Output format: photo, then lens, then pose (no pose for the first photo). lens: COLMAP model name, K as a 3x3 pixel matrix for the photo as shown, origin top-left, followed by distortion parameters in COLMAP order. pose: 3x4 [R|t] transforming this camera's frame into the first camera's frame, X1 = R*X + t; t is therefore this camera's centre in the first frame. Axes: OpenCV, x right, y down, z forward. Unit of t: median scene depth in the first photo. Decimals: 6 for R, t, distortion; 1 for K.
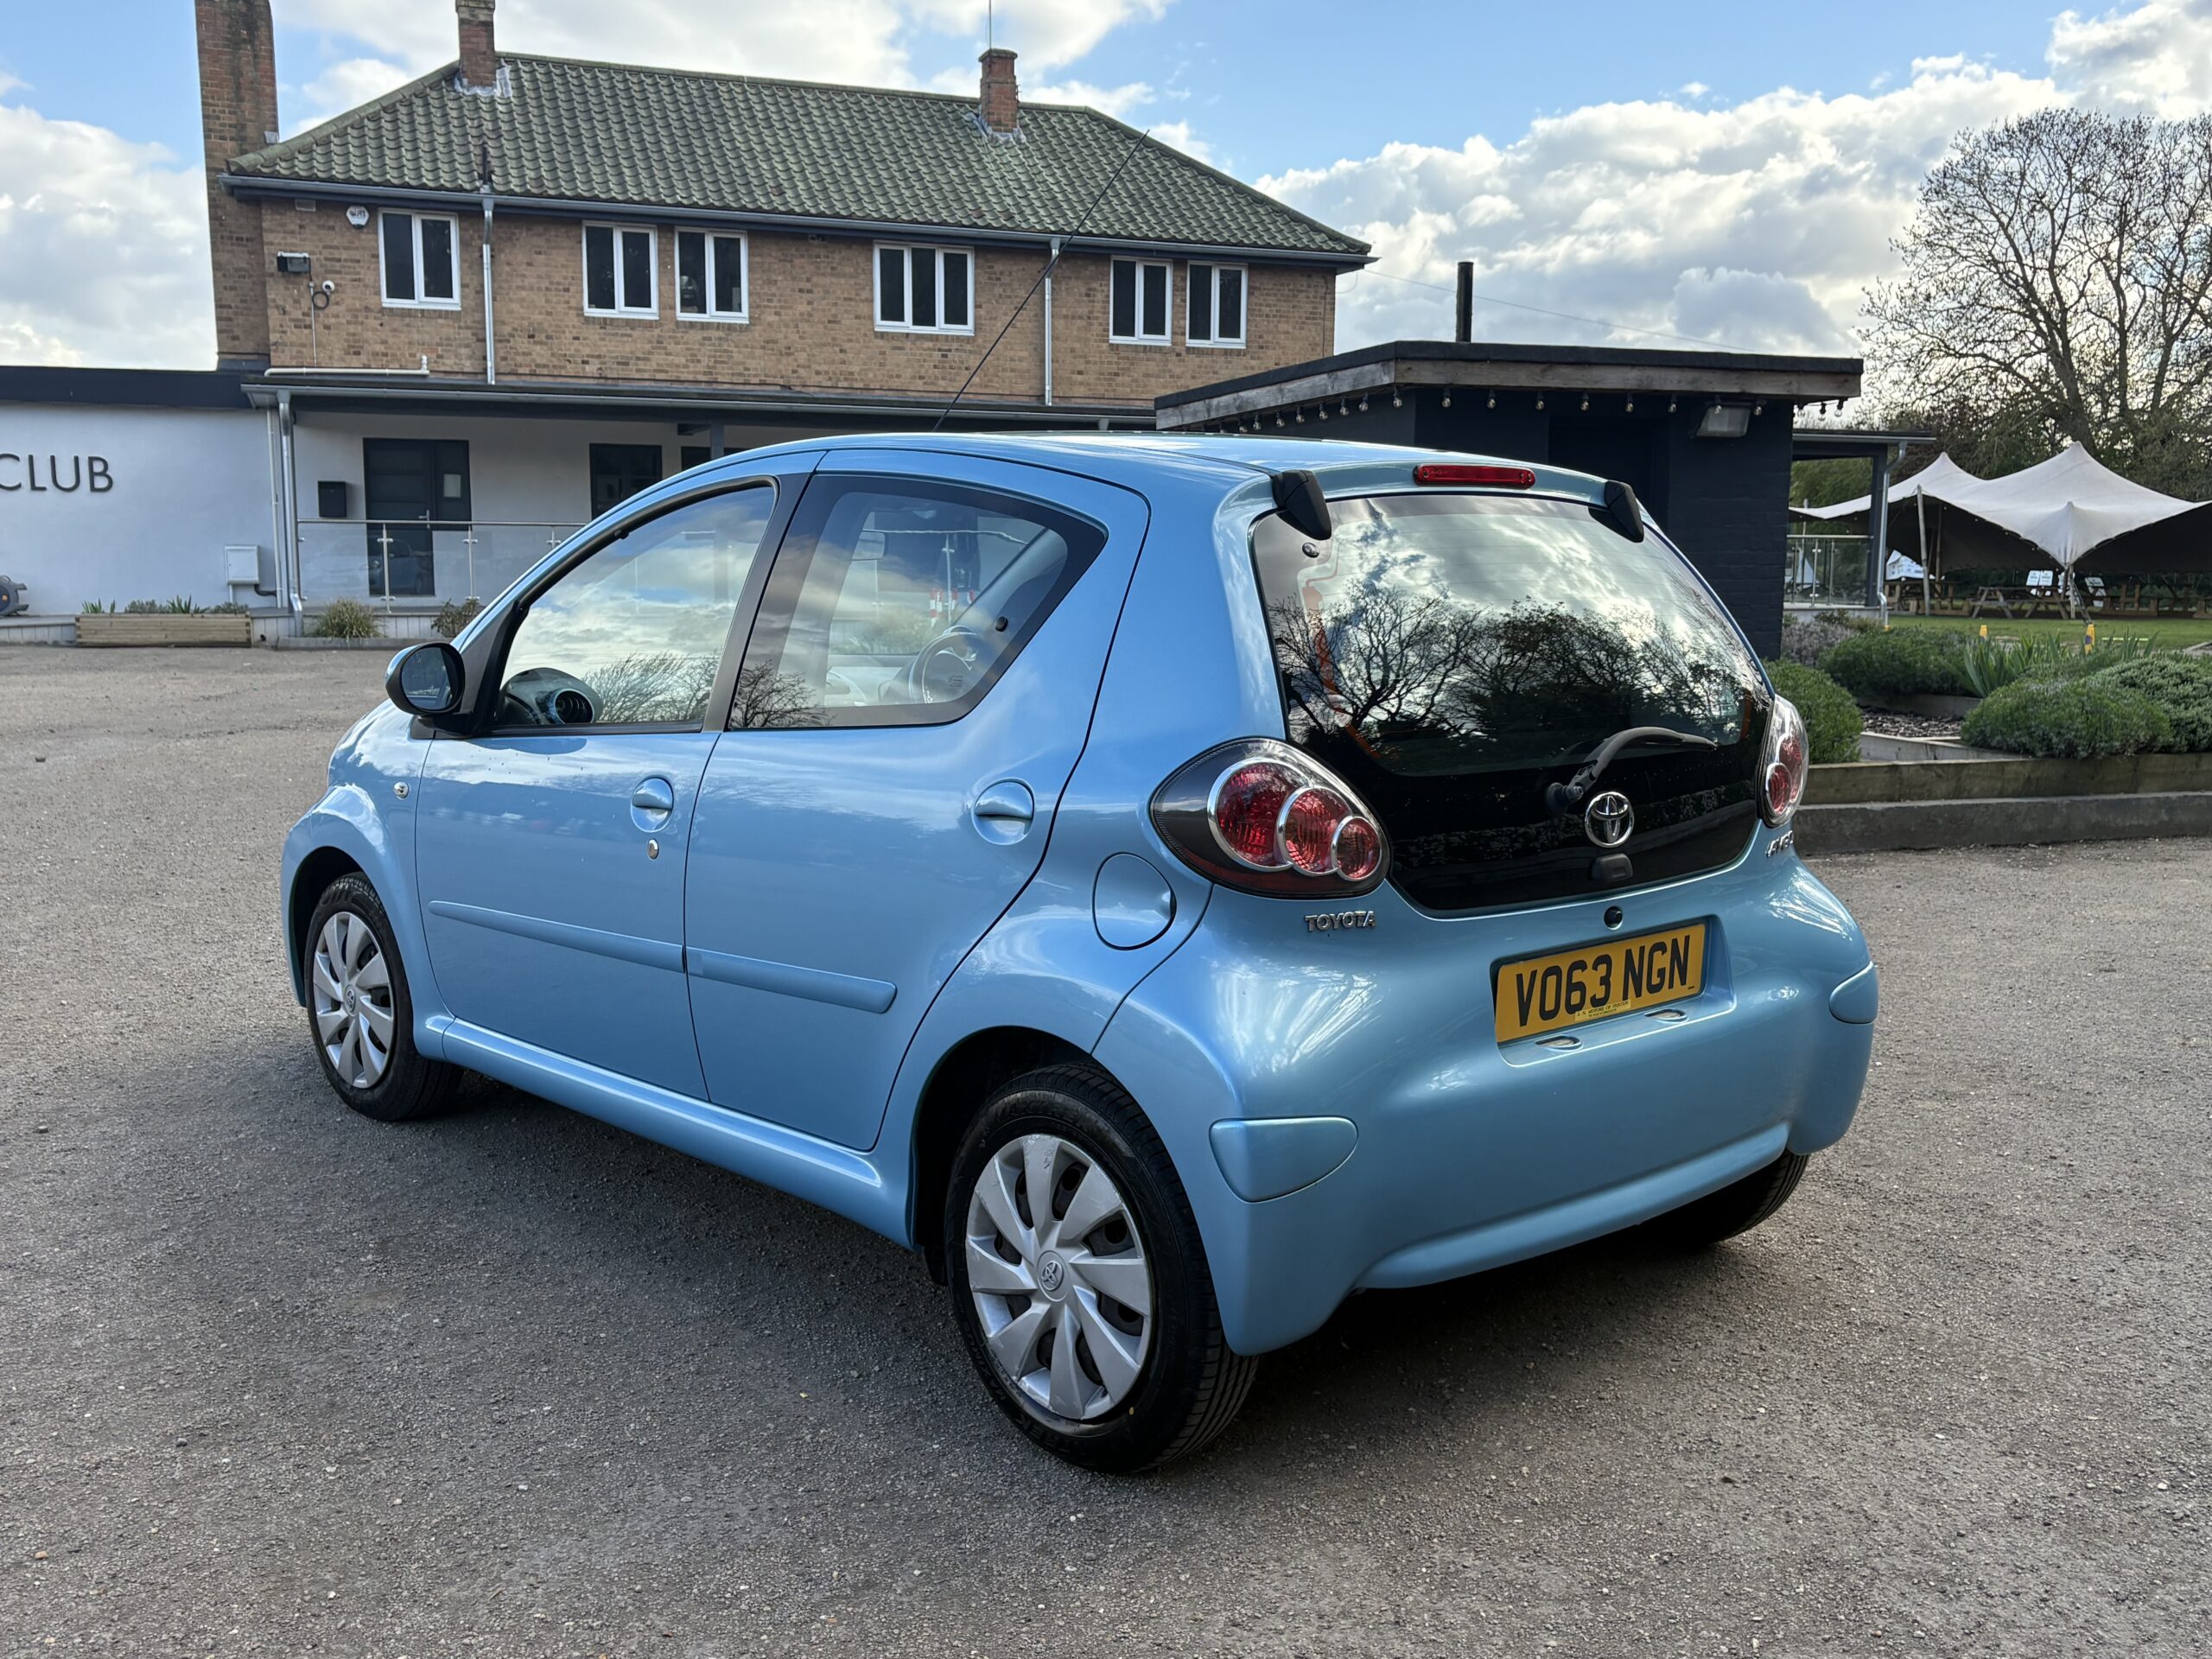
lens RADIAL K [[2095.3, 0, 1106.8], [0, 2095.3, 834.2], [0, 0, 1]] dist [0.040399, 0.000000]
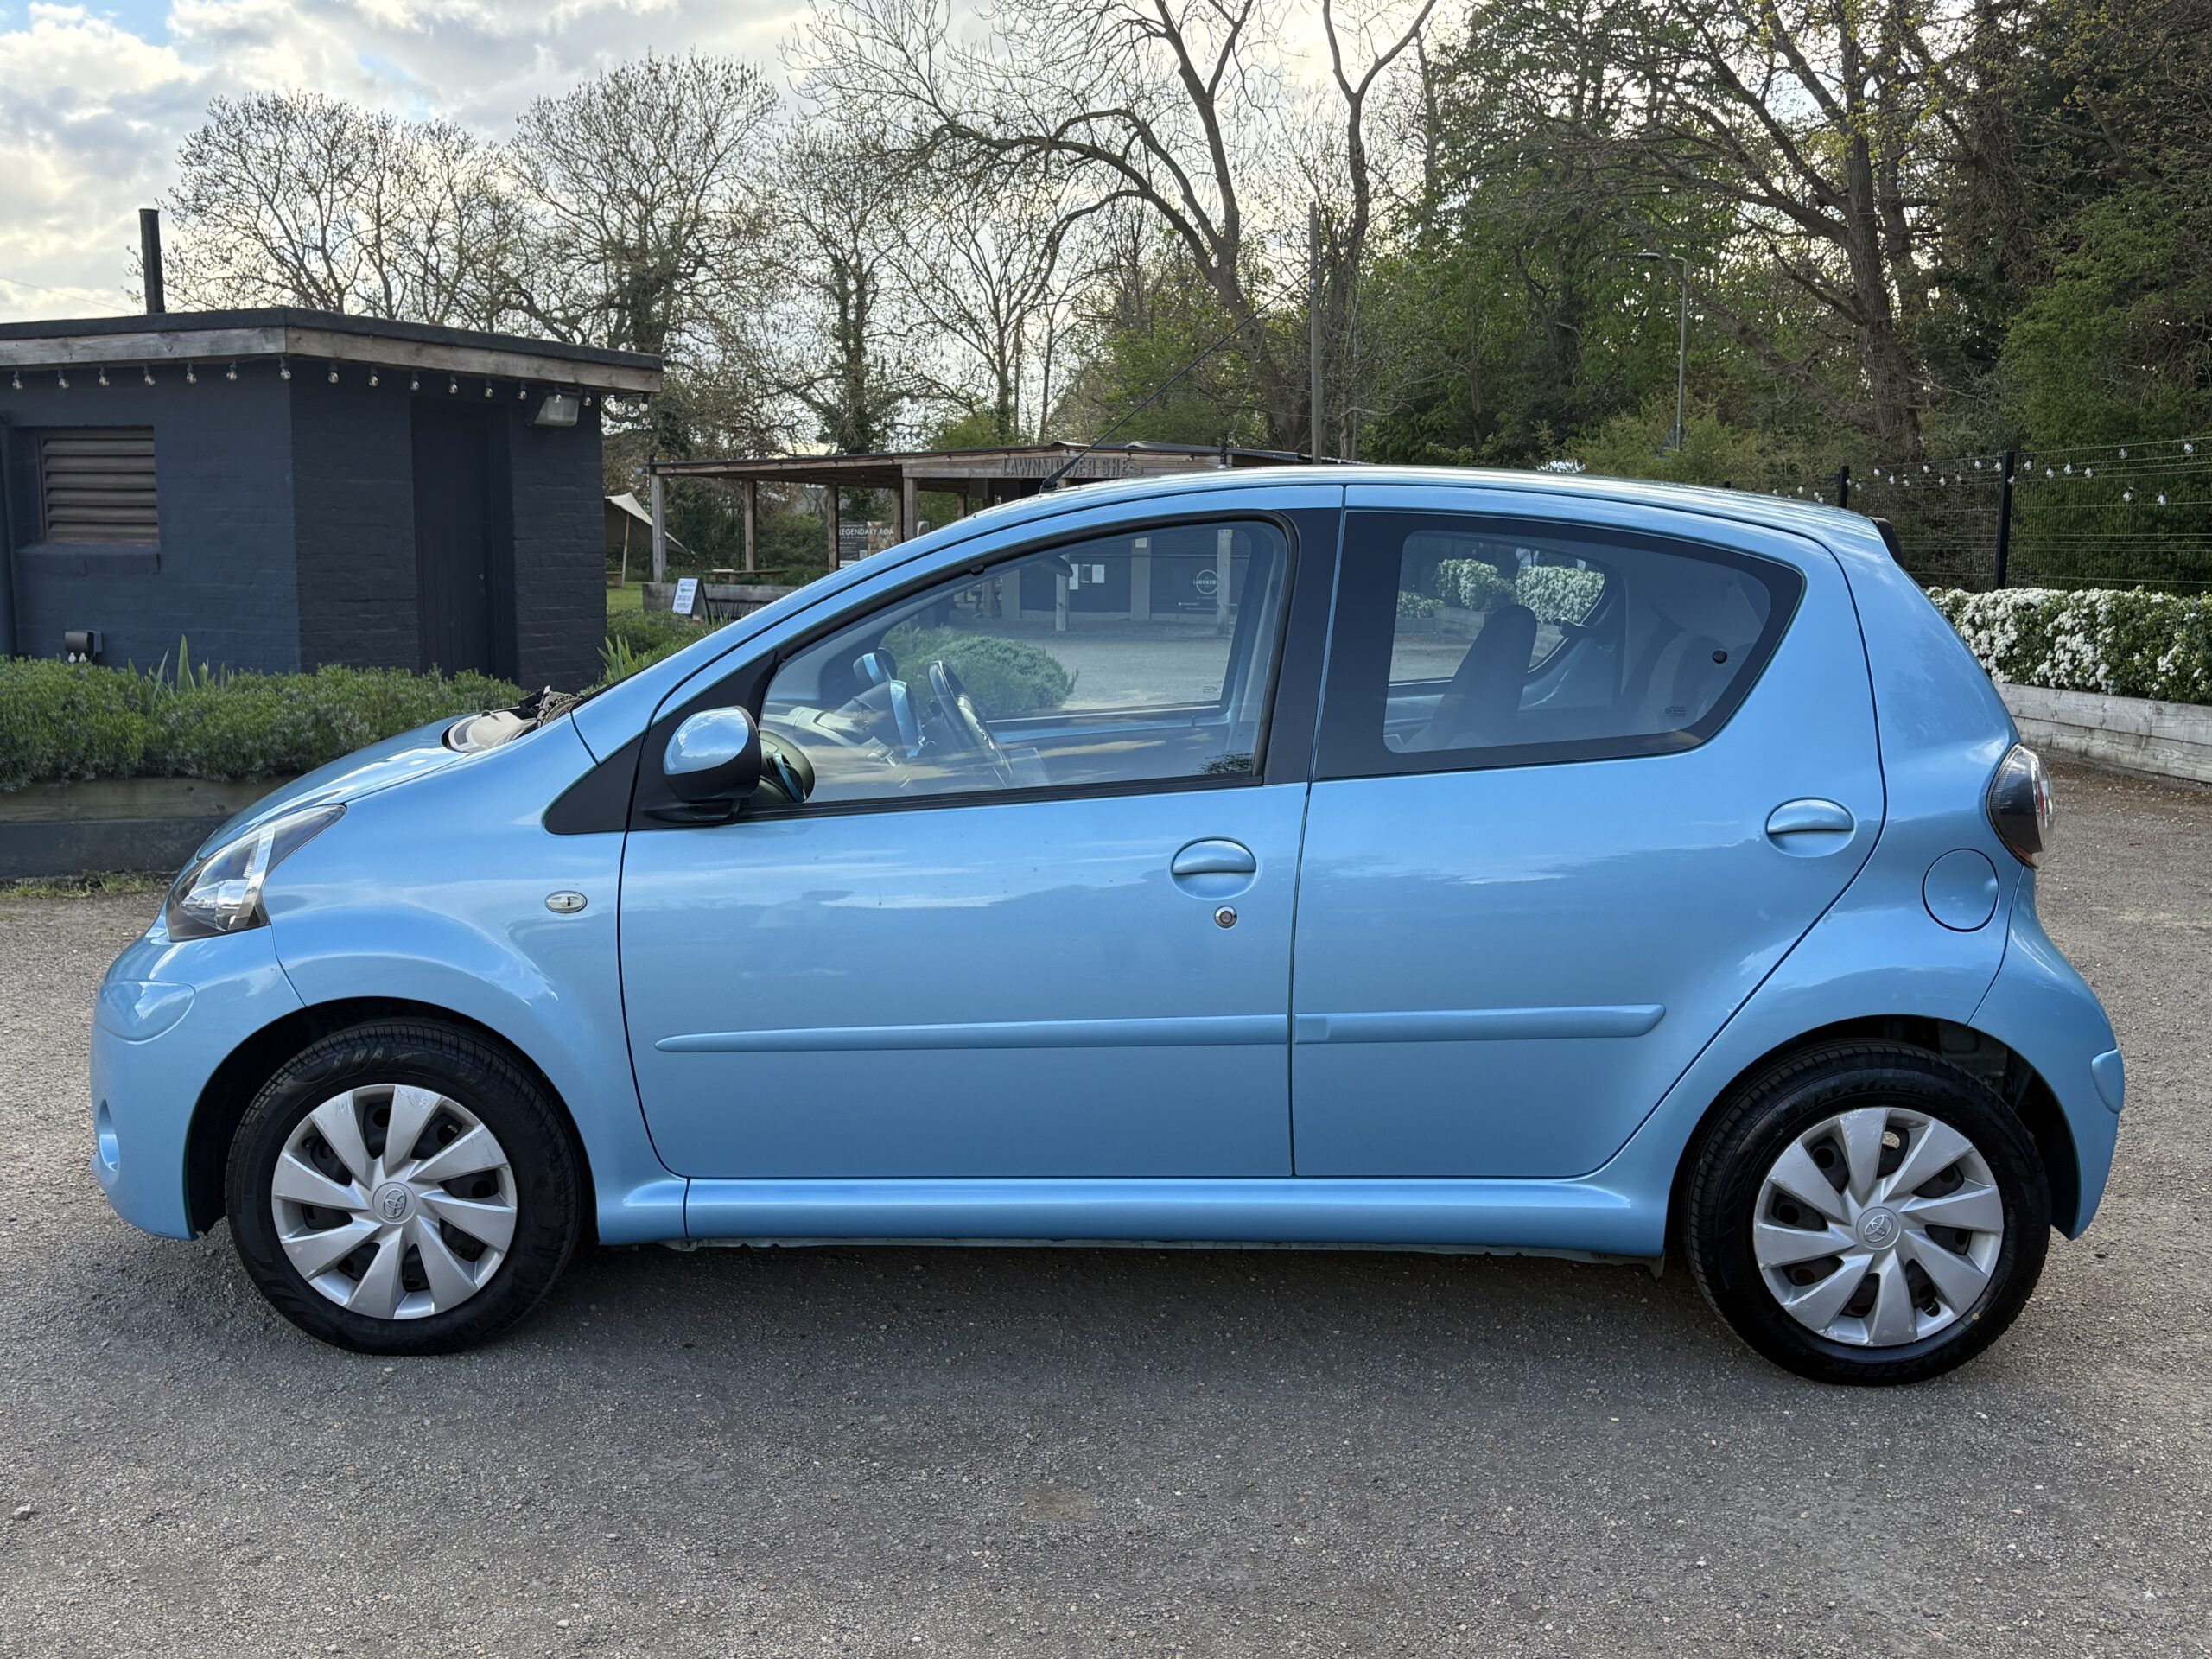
lens RADIAL K [[2095.3, 0, 1096.7], [0, 2095.3, 808.7], [0, 0, 1]] dist [0.040399, 0.000000]
pose [[0.687764, -0.094305, 0.719783, -0.134247], [0.092041, 0.994852, 0.042398, -0.012431], [-0.720076, 0.037090, 0.692903, 0.060400]]
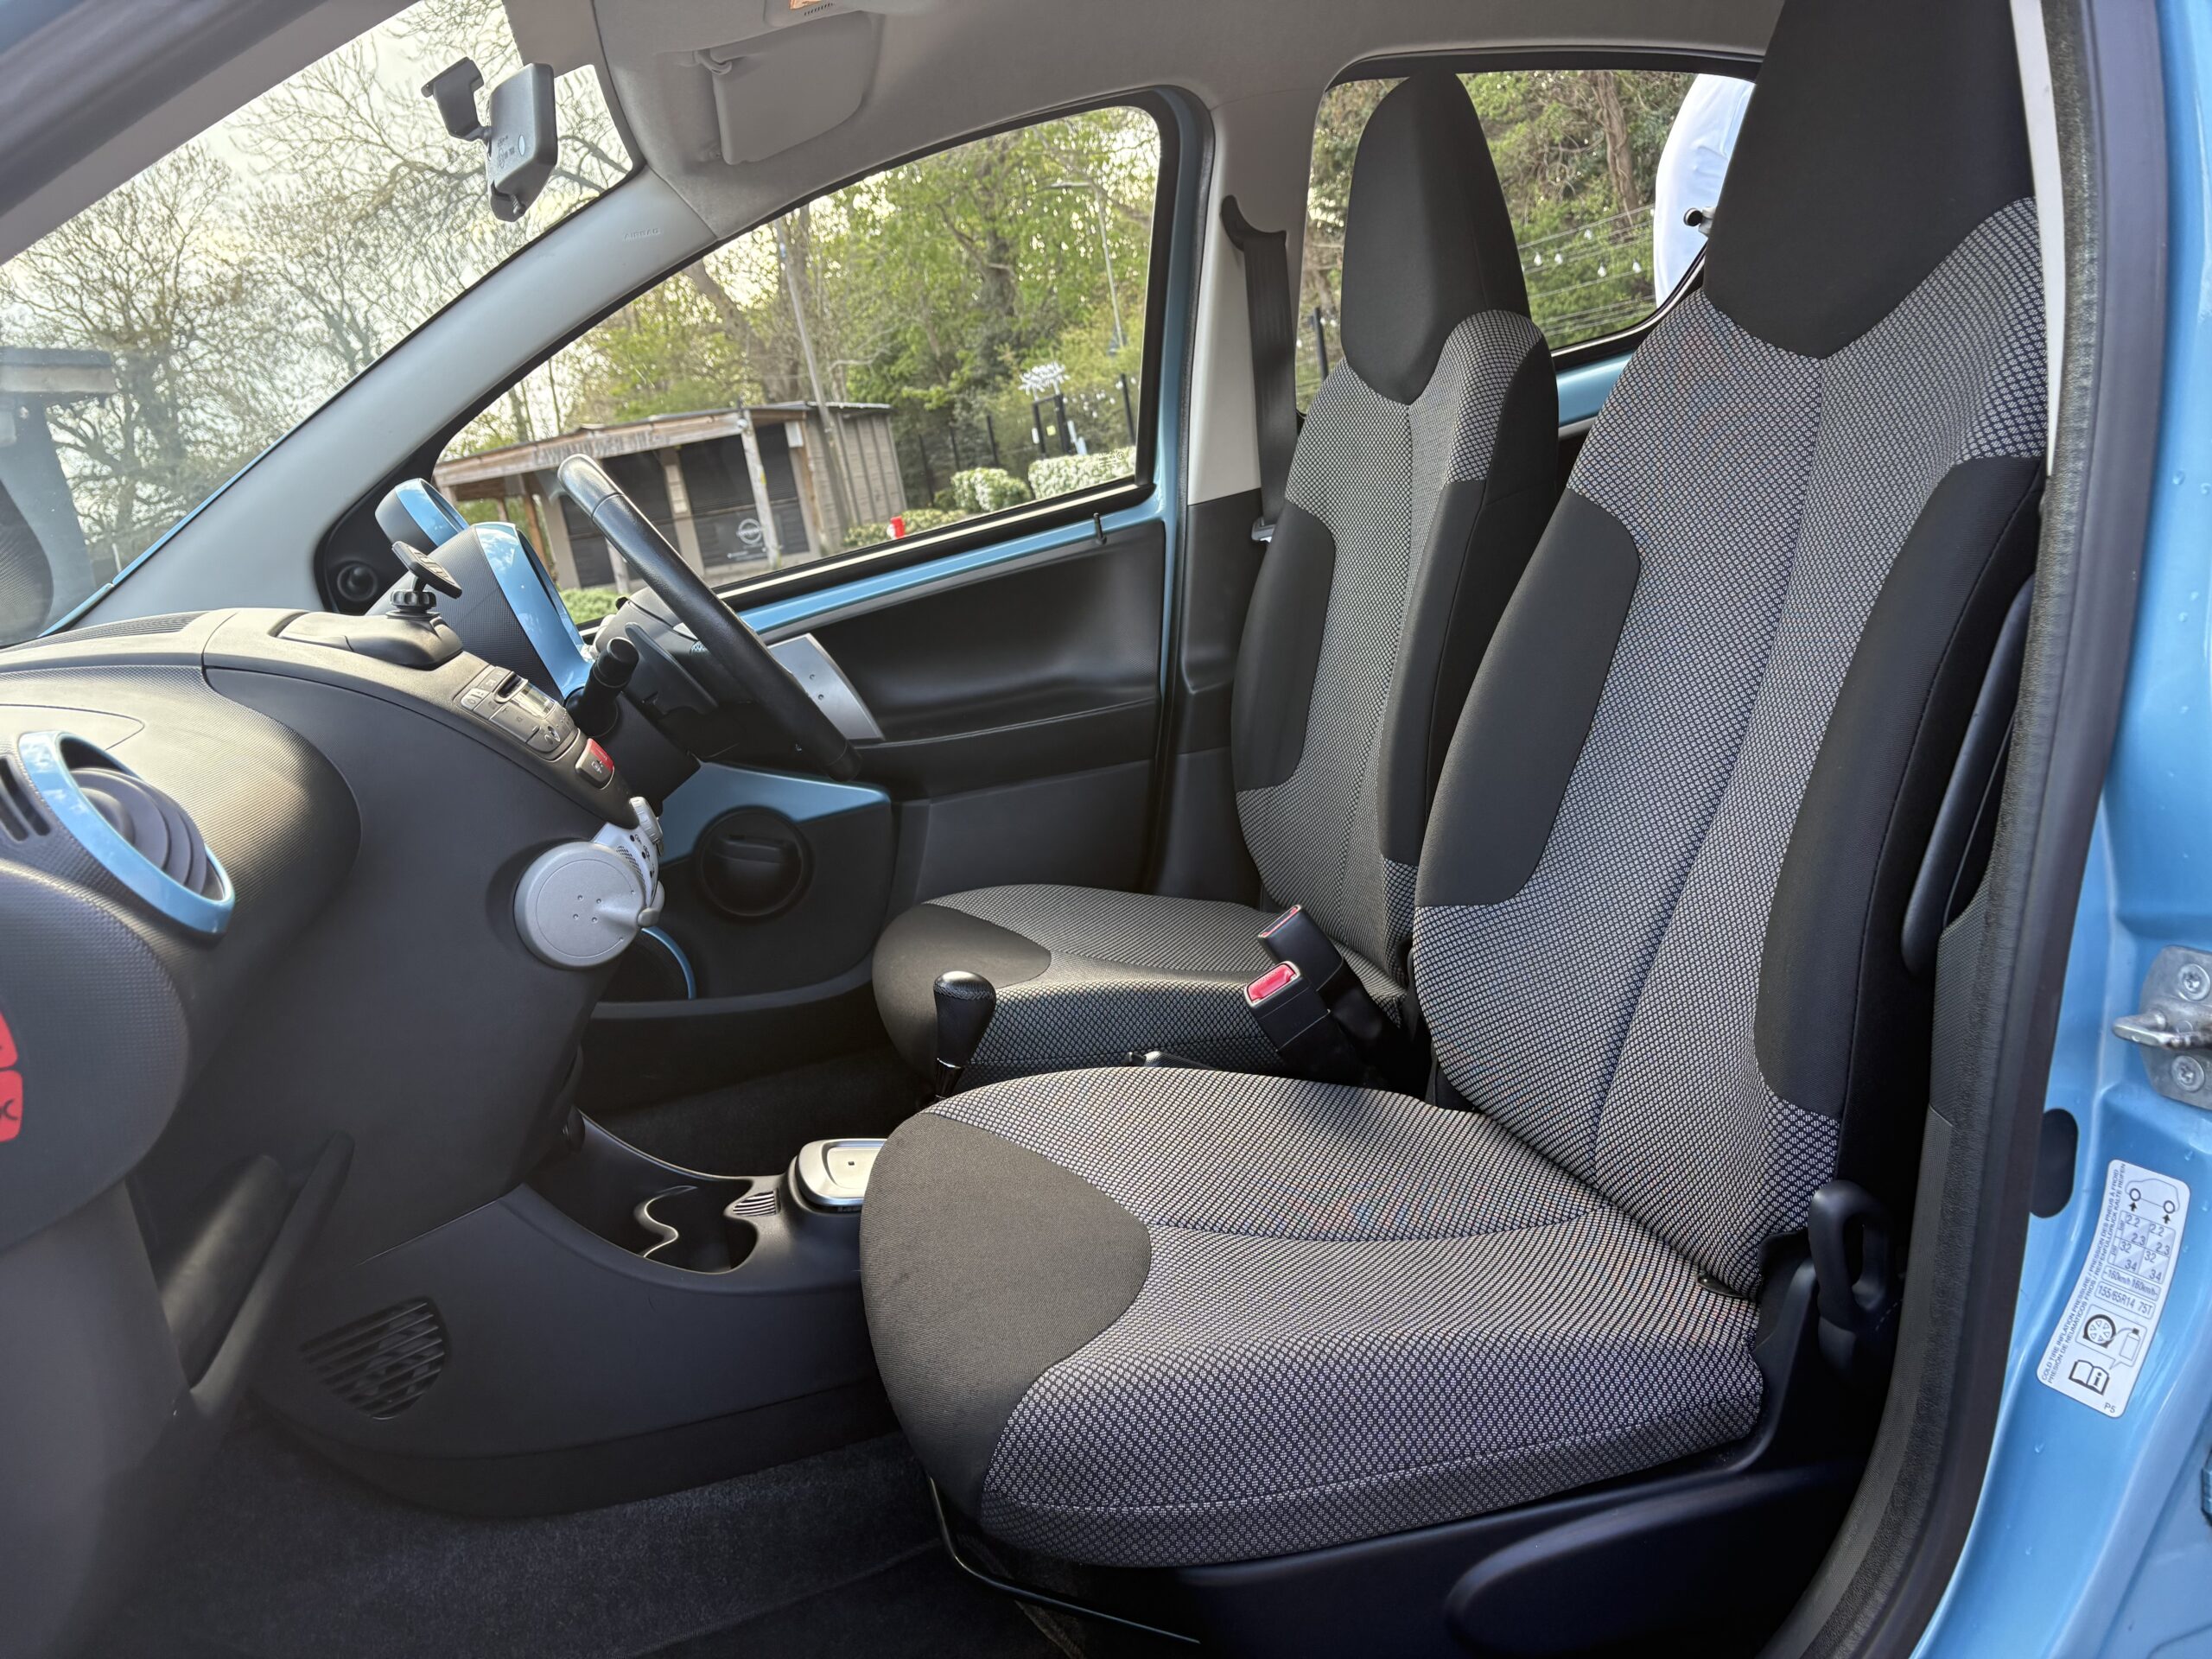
lens RADIAL K [[1690.0, 0, 1113.0], [0, 1690.0, 806.9], [0, 0, 1]] dist [0.046823, -0.054406]
pose [[0.452094, -0.267187, 0.851013, -0.062691], [0.286982, 0.946922, 0.144842, -0.010222], [-0.844543, 0.178743, 0.504775, 0.146024]]
